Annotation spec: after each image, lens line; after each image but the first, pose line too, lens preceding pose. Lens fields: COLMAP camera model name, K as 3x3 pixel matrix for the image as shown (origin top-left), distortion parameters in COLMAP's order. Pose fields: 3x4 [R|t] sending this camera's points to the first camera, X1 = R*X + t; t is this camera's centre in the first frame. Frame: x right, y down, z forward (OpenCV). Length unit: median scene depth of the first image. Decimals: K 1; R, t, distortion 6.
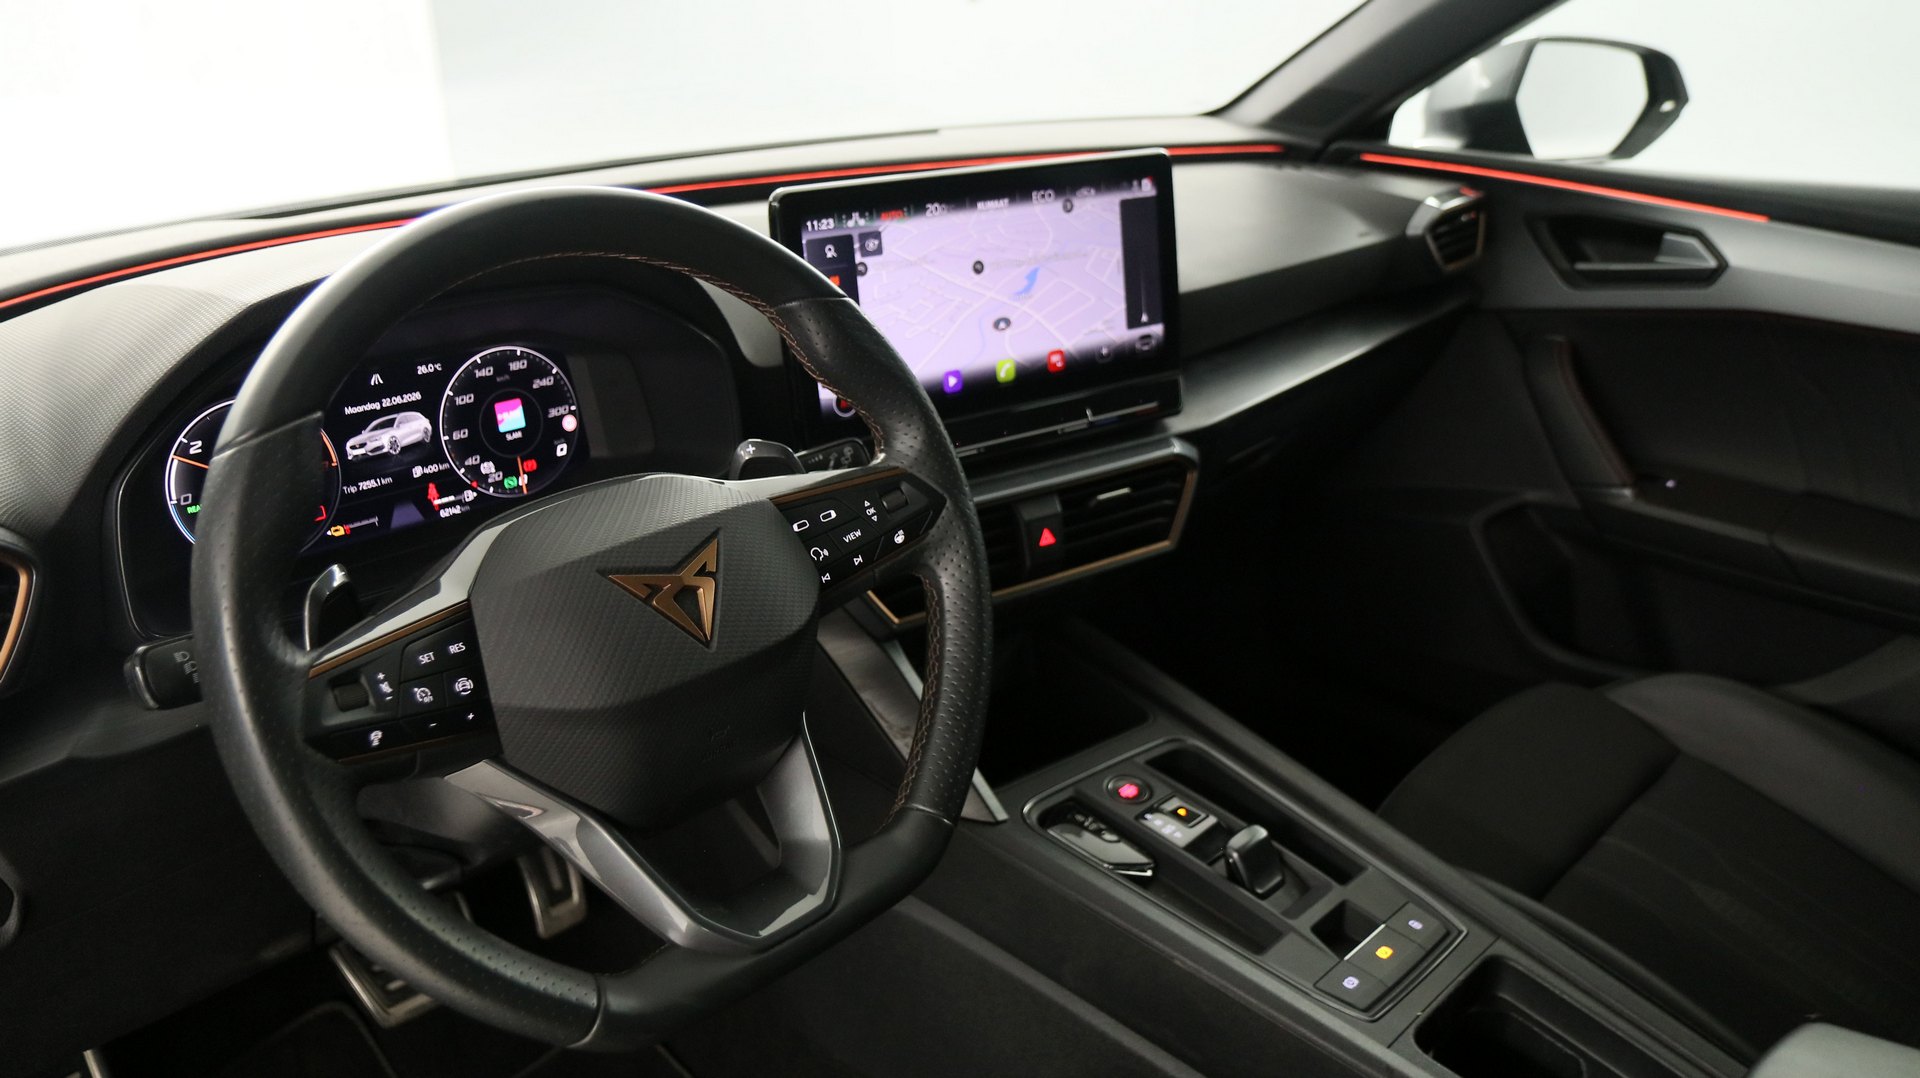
lens RADIAL K [[1441.1, 0, 960.0], [0, 1441.1, 539.0], [0, 0, 1]] dist [-0.016022, 0.001378]
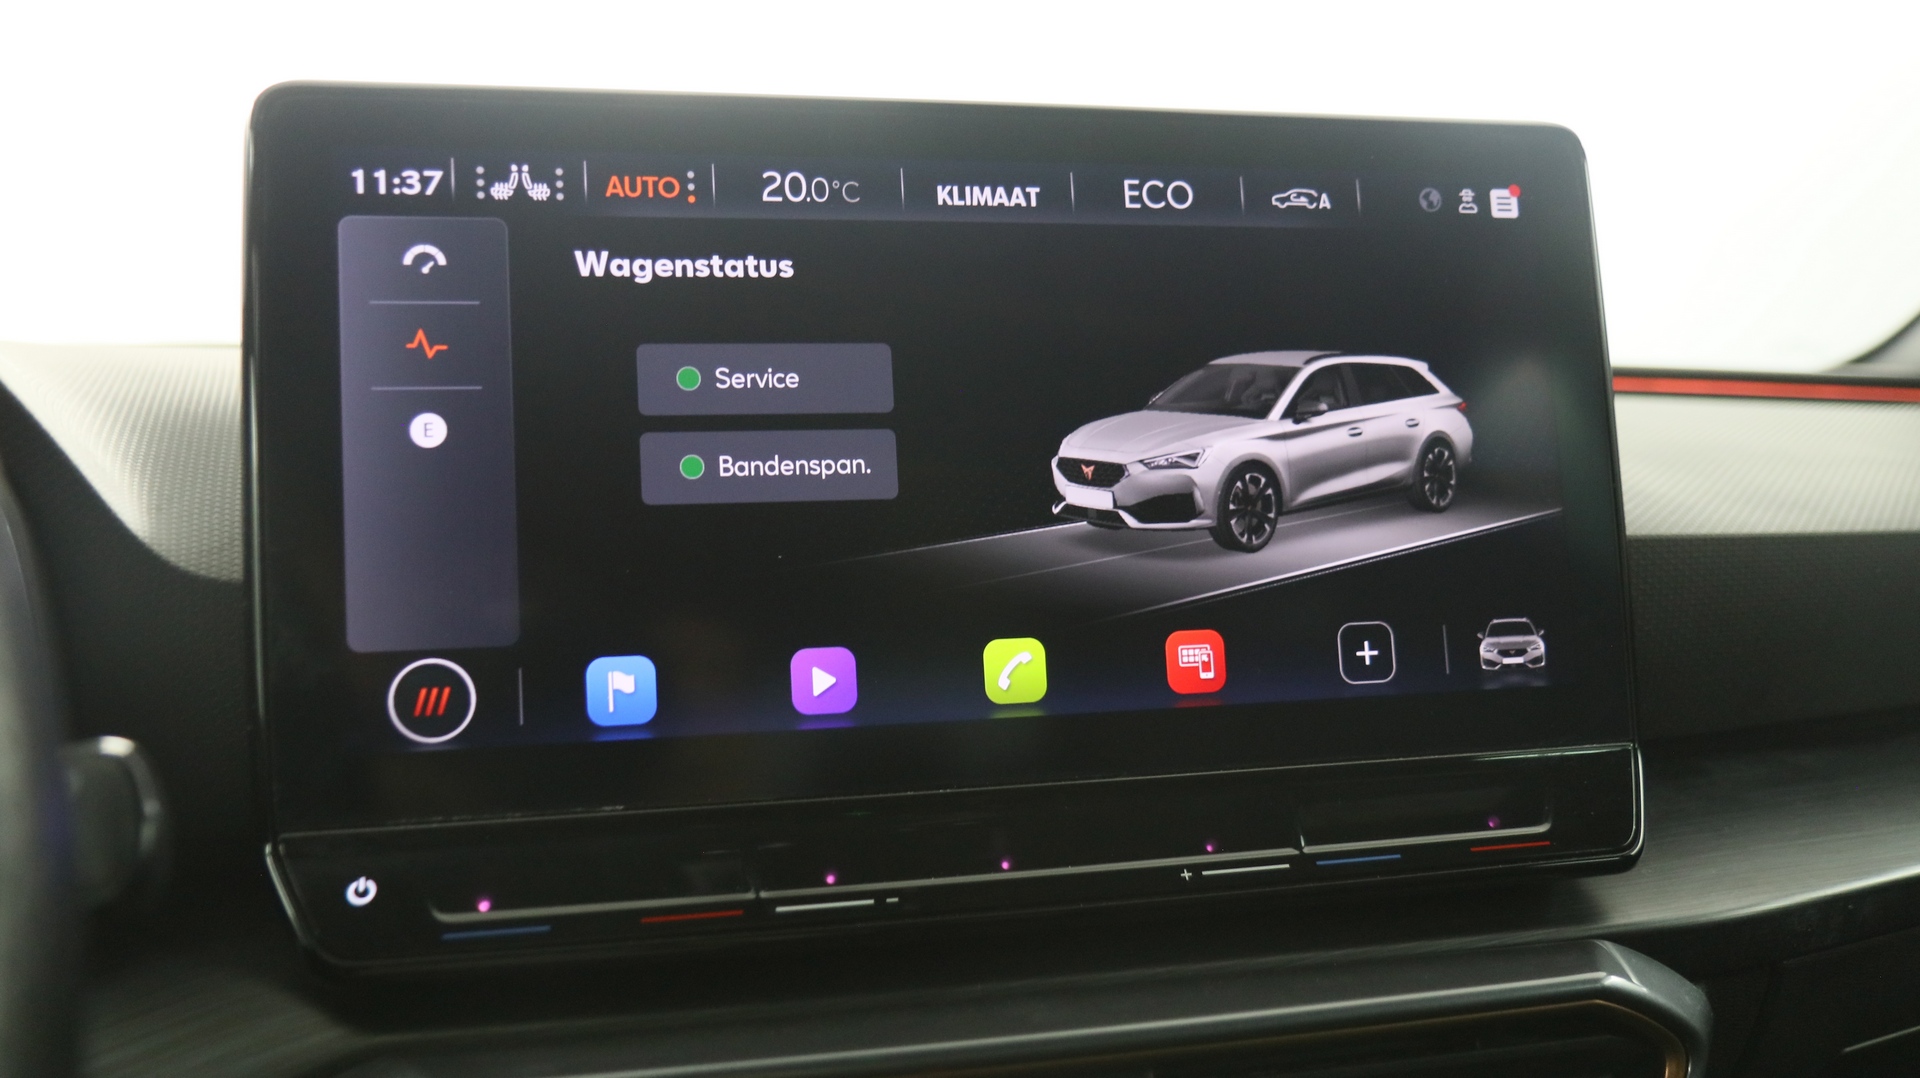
lens RADIAL K [[1661.4, 0, 960.0], [0, 1661.4, 539.0], [0, 0, 1]] dist [0.003972, 0.003739]
pose [[0.932000, -0.003779, -0.362439, 0.174210], [-0.120978, 0.939360, -0.320885, -0.022671], [0.341674, 0.342911, 0.875026, 0.710217]]
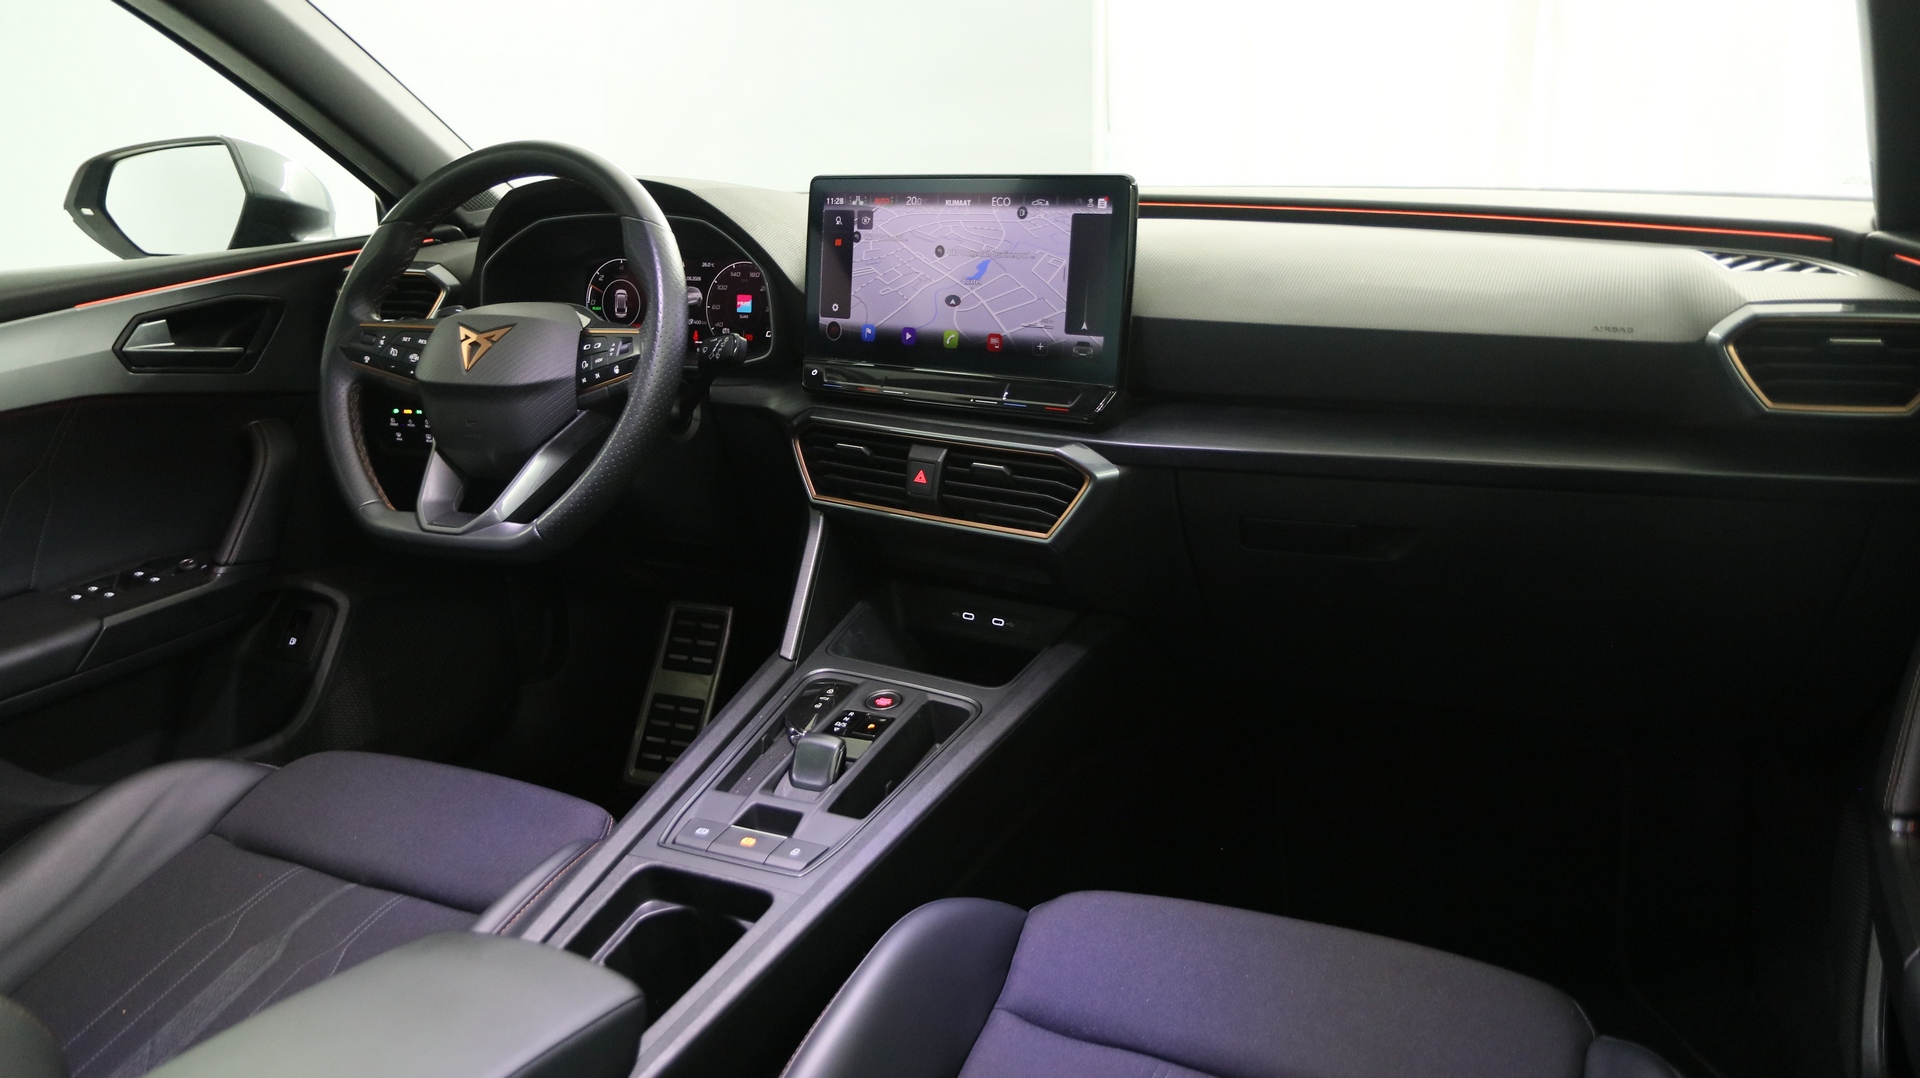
lens RADIAL K [[1482.1, 0, 960.0], [0, 1482.1, 539.0], [0, 0, 1]] dist [-0.021134, 0.007758]
pose [[0.328453, 0.255167, -0.909400, 1.329508], [-0.332906, 0.932304, 0.141356, -0.152373], [0.883907, 0.256316, 0.391165, 0.613896]]
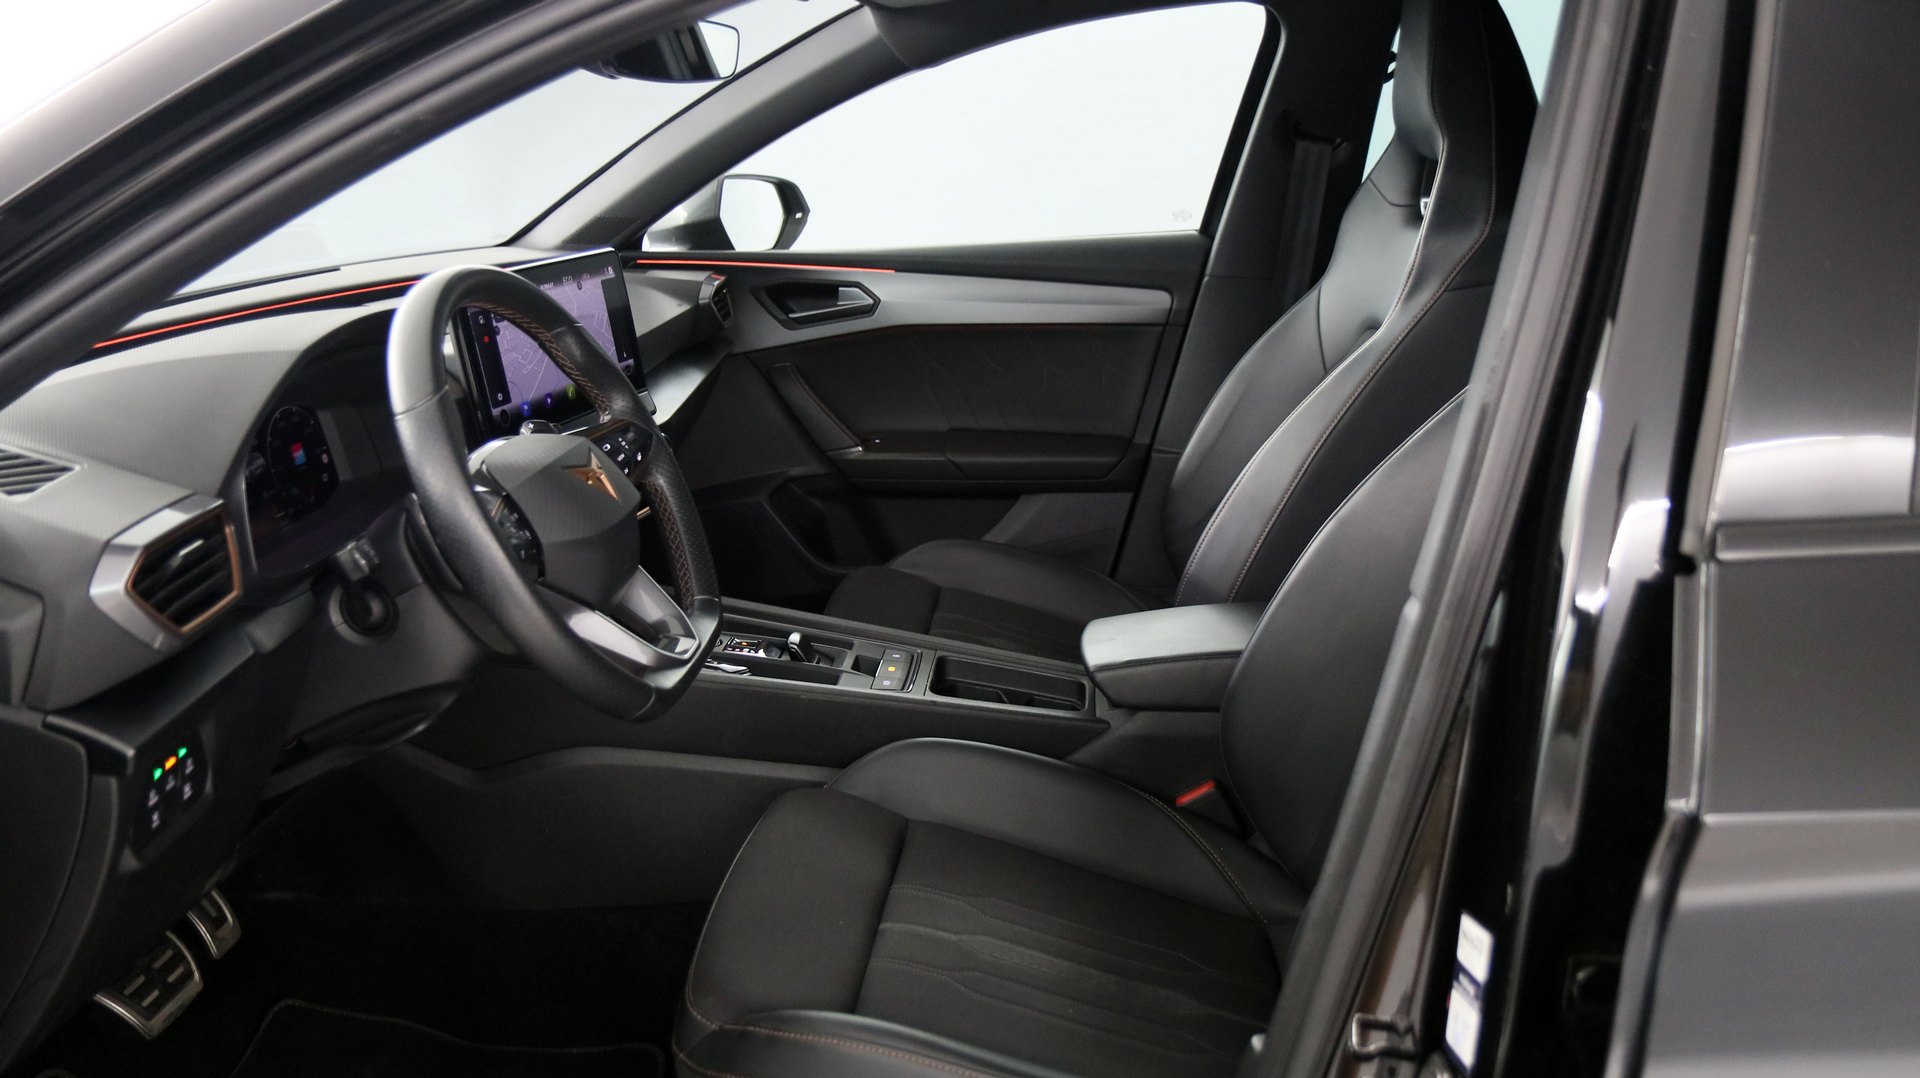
lens RADIAL K [[1462.8, 0, 960.0], [0, 1462.8, 539.0], [0, 0, 1]] dist [-0.011501, 0.002526]
pose [[0.767842, -0.195857, 0.609966, -0.687966], [0.261082, 0.965134, -0.018758, 0.186632], [-0.585025, 0.173654, 0.792206, -0.487007]]
